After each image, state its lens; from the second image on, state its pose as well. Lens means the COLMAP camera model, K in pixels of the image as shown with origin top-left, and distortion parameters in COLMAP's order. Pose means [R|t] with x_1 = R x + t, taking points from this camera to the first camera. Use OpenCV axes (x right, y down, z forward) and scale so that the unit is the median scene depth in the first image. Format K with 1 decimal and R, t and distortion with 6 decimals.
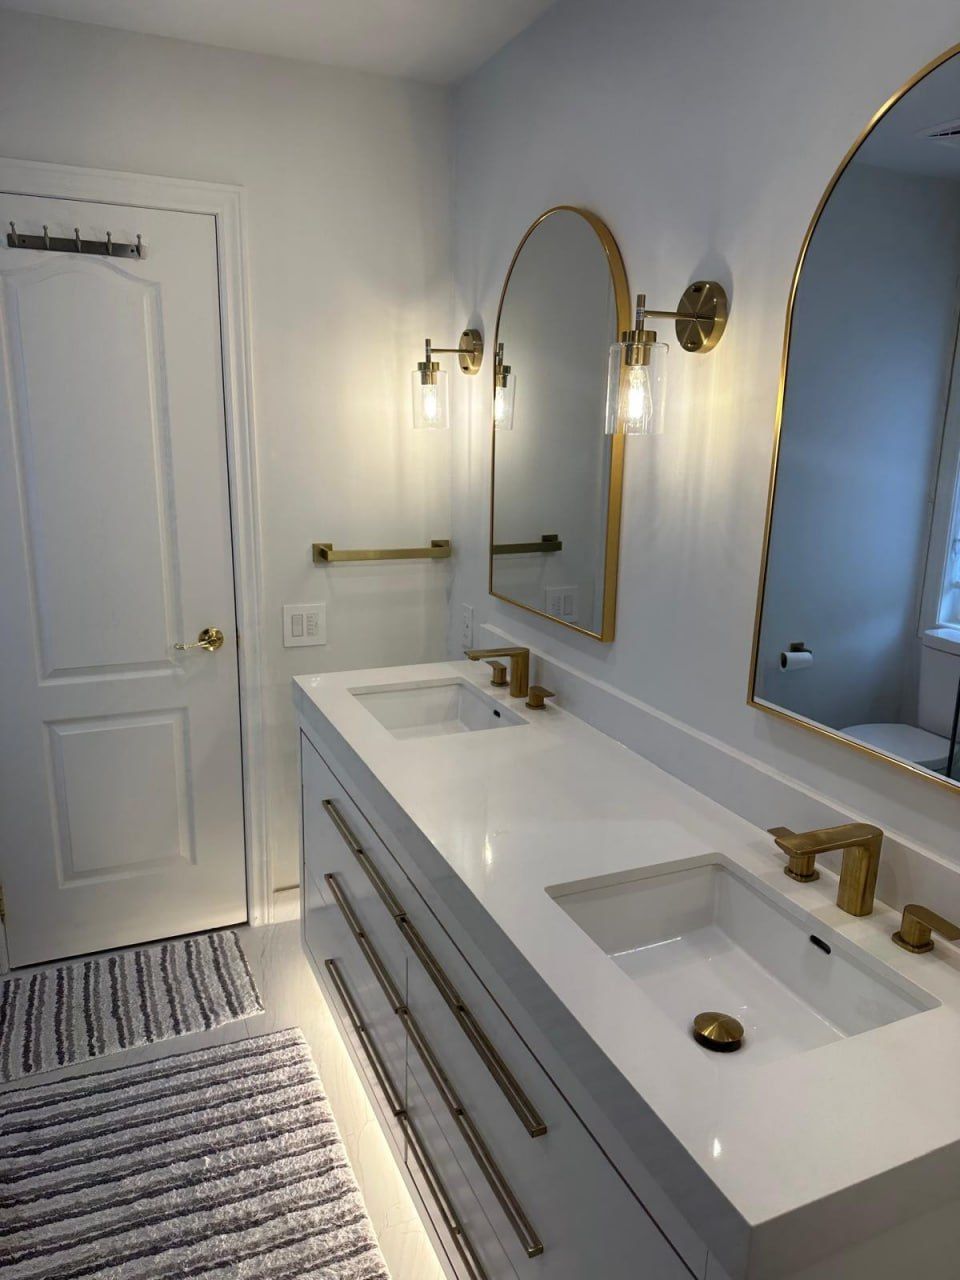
lens RADIAL K [[905.1, 0, 480.0], [0, 905.1, 640.0], [0, 0, 1]] dist [0.053894, -0.072707]
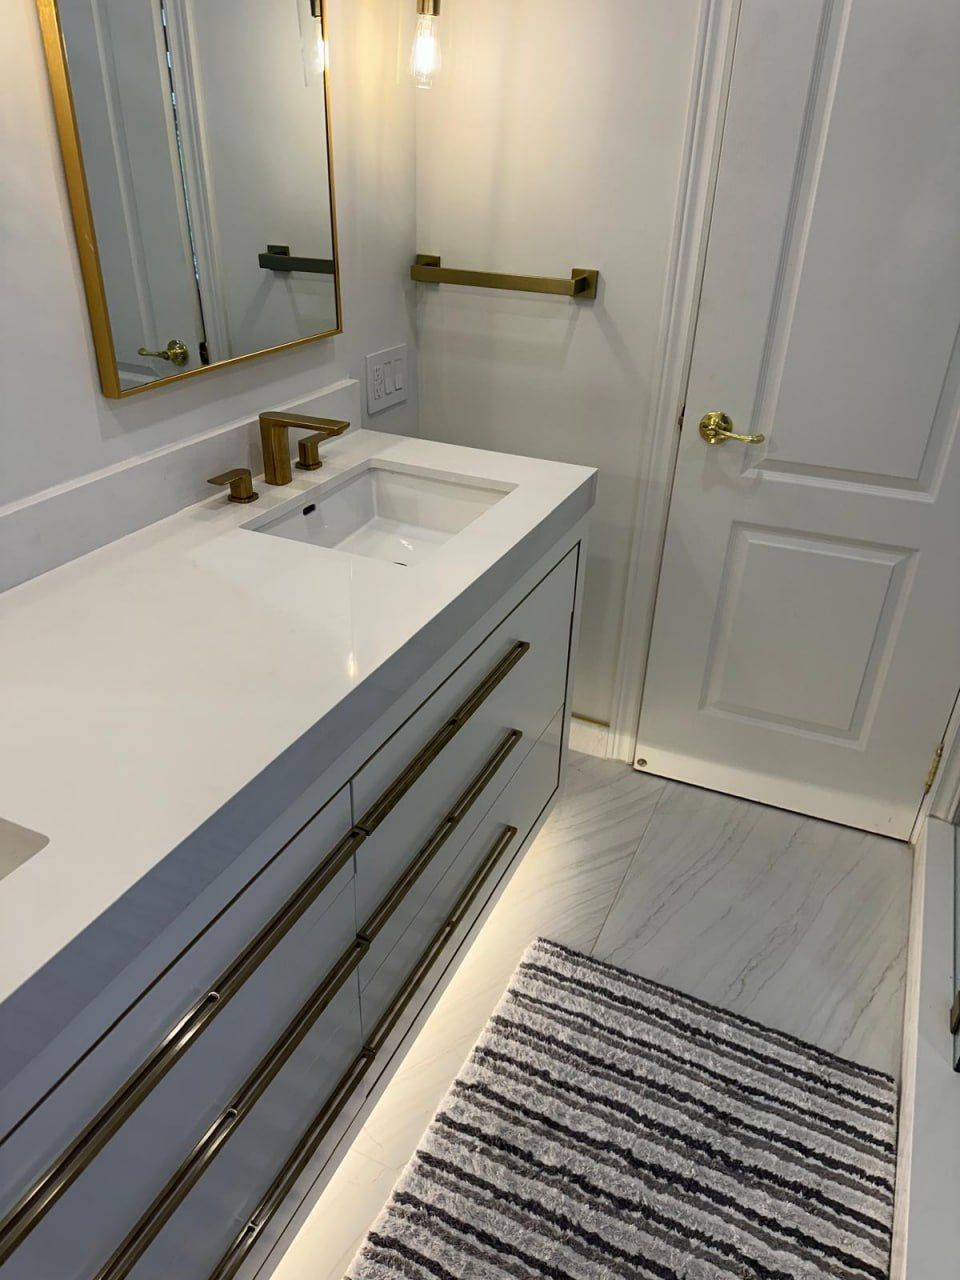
lens RADIAL K [[905.1, 0, 480.0], [0, 905.1, 640.0], [0, 0, 1]] dist [0.053894, -0.072707]
pose [[-0.662816, -0.406511, 0.628827, -0.500701], [0.125730, 0.767454, 0.628654, -0.224254], [-0.738151, 0.495744, -0.457570, 1.135846]]
